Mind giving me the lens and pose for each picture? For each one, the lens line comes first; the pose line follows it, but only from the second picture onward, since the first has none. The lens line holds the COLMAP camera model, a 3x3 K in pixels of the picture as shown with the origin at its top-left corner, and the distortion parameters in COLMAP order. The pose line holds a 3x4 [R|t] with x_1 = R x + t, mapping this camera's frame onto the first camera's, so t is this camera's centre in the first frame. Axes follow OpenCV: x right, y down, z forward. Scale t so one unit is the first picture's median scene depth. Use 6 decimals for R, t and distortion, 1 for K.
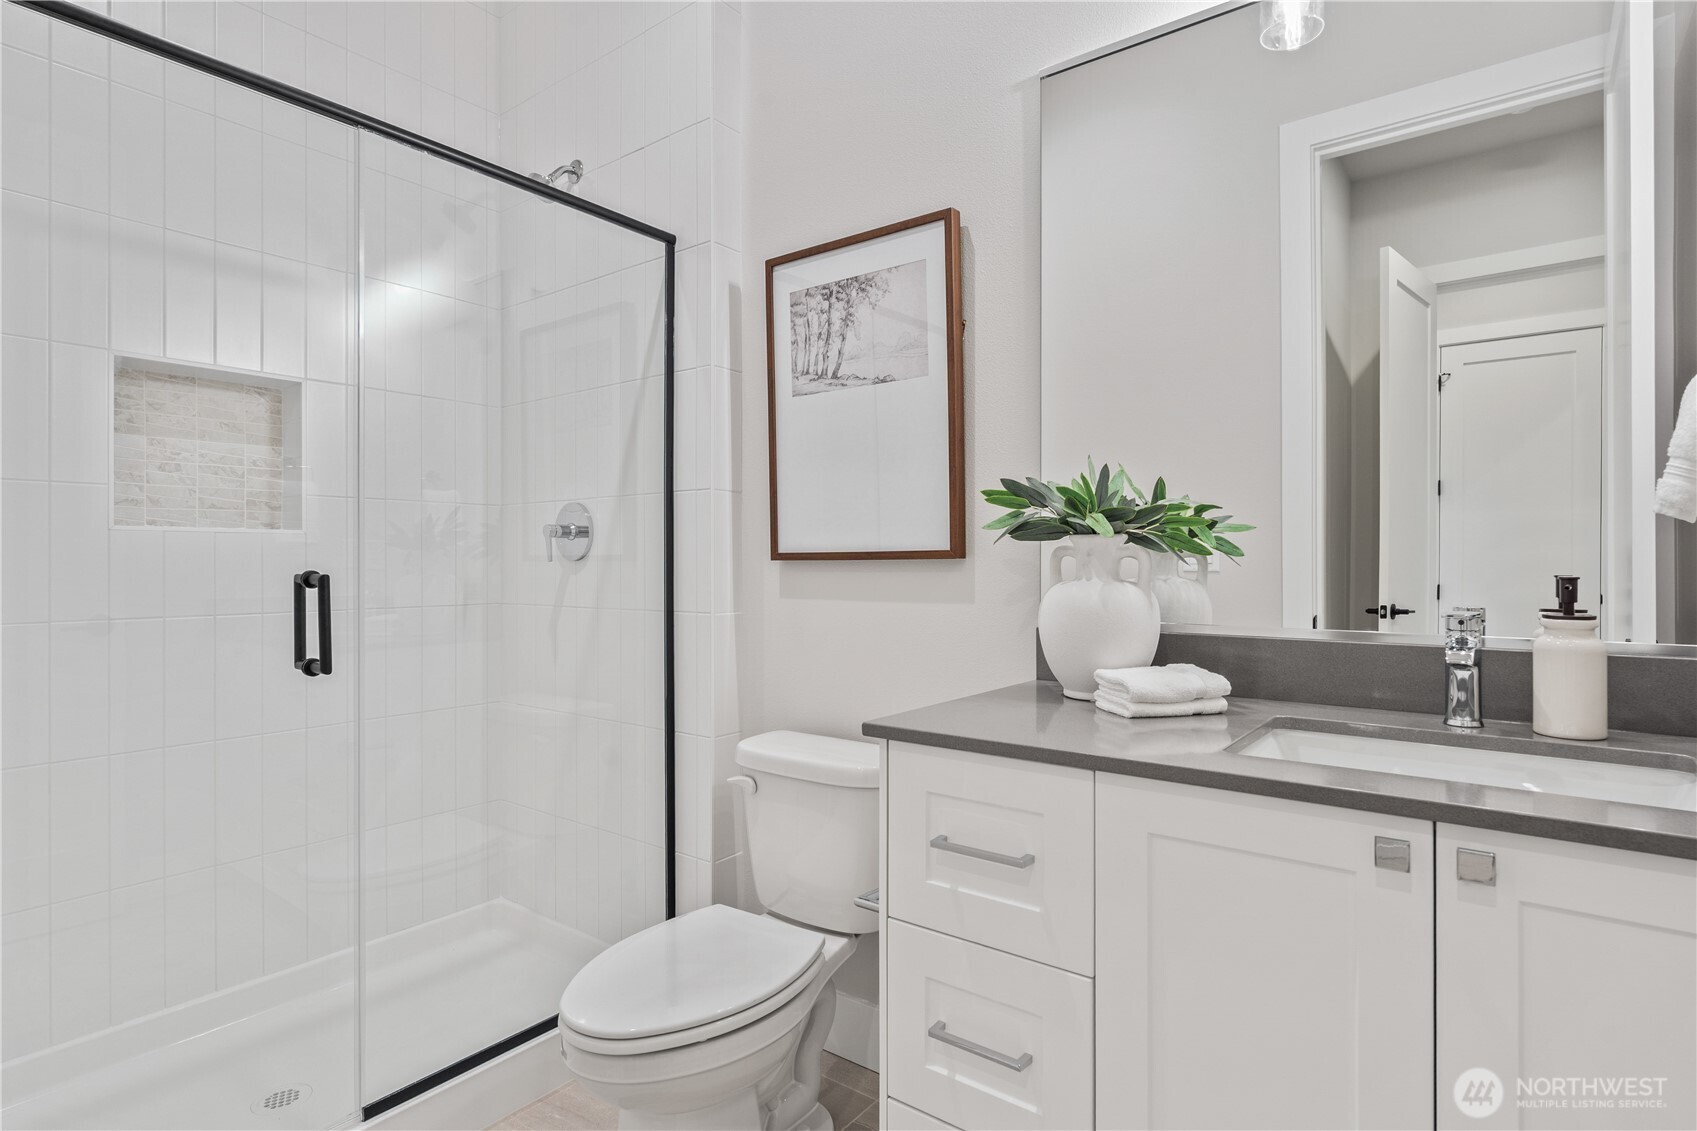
lens RADIAL K [[885.0, 0, 852.0], [0, 885.0, 560.4], [0, 0, 1]] dist [0.007353, 0.000523]
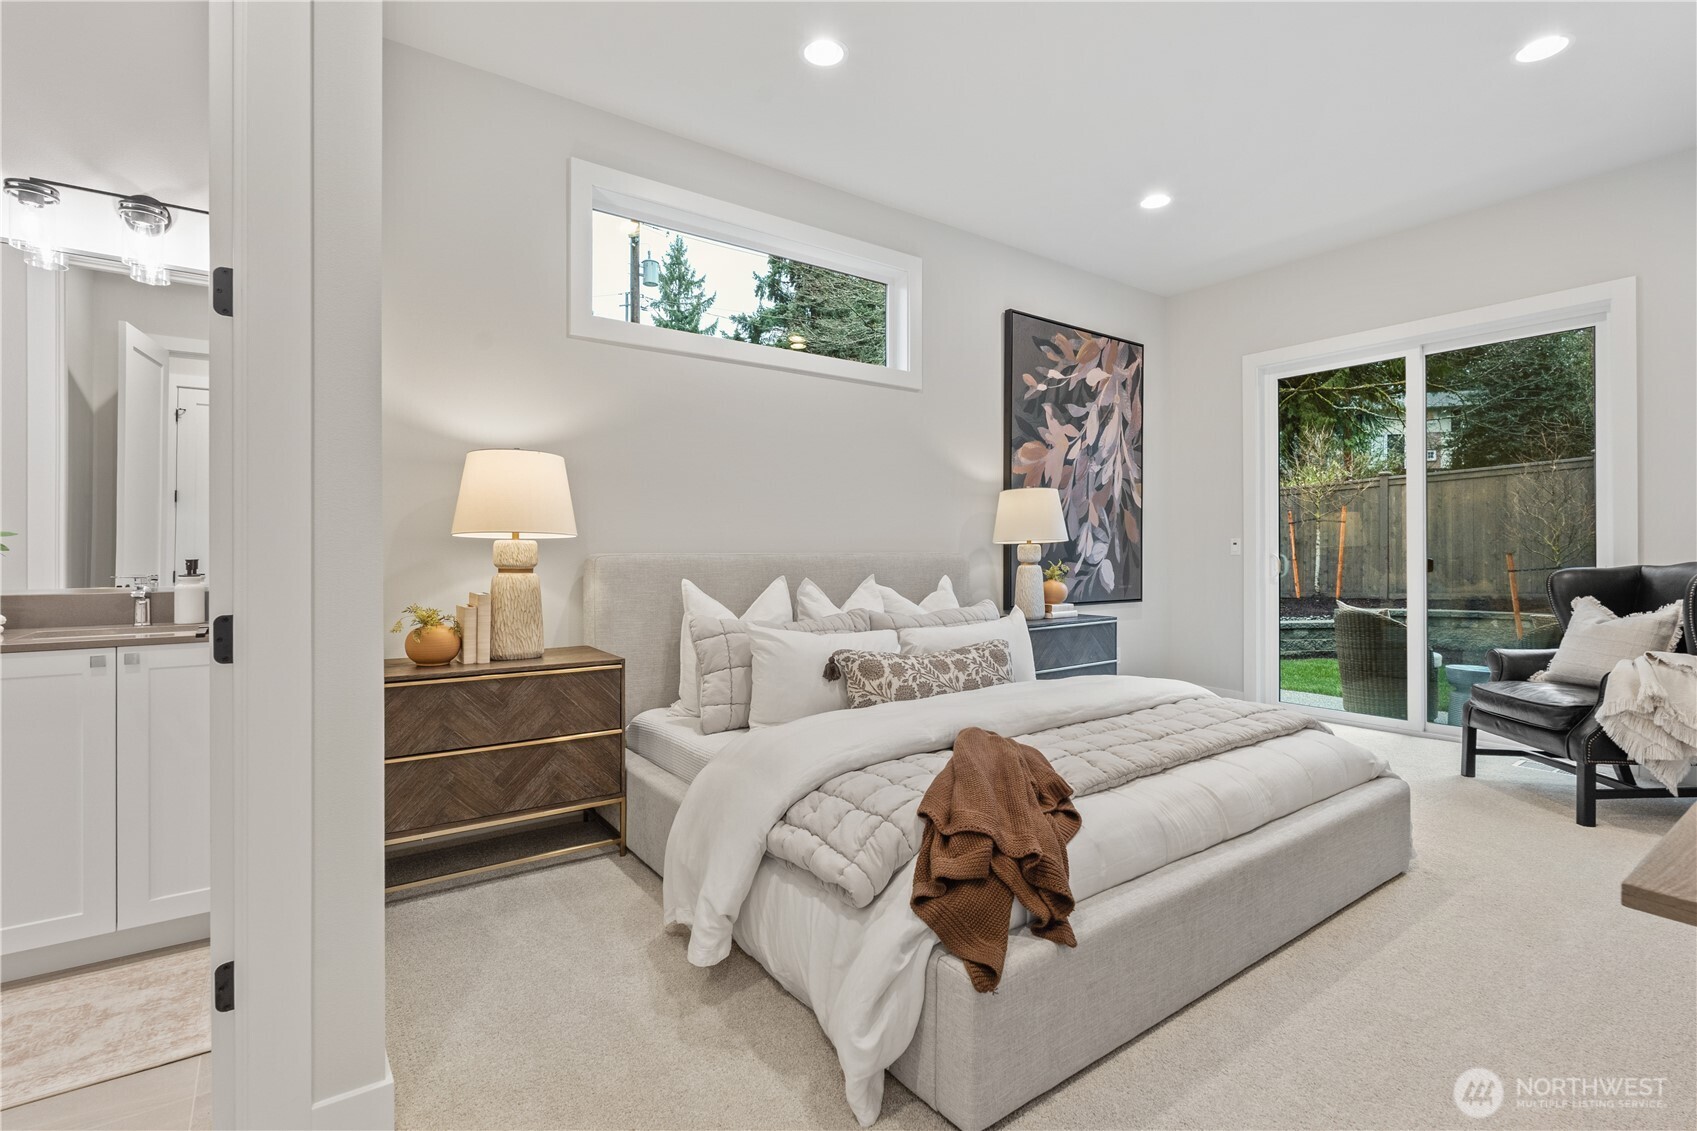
lens RADIAL K [[783.8, 0, 847.9], [0, 783.8, 550.6], [0, 0, 1]] dist [-0.002529, -0.000346]
pose [[0.291205, 0.001803, 0.956659, -0.273565], [0.000201, 0.999998, -0.001946, -0.000914], [-0.956661, 0.000759, 0.291205, -0.511226]]
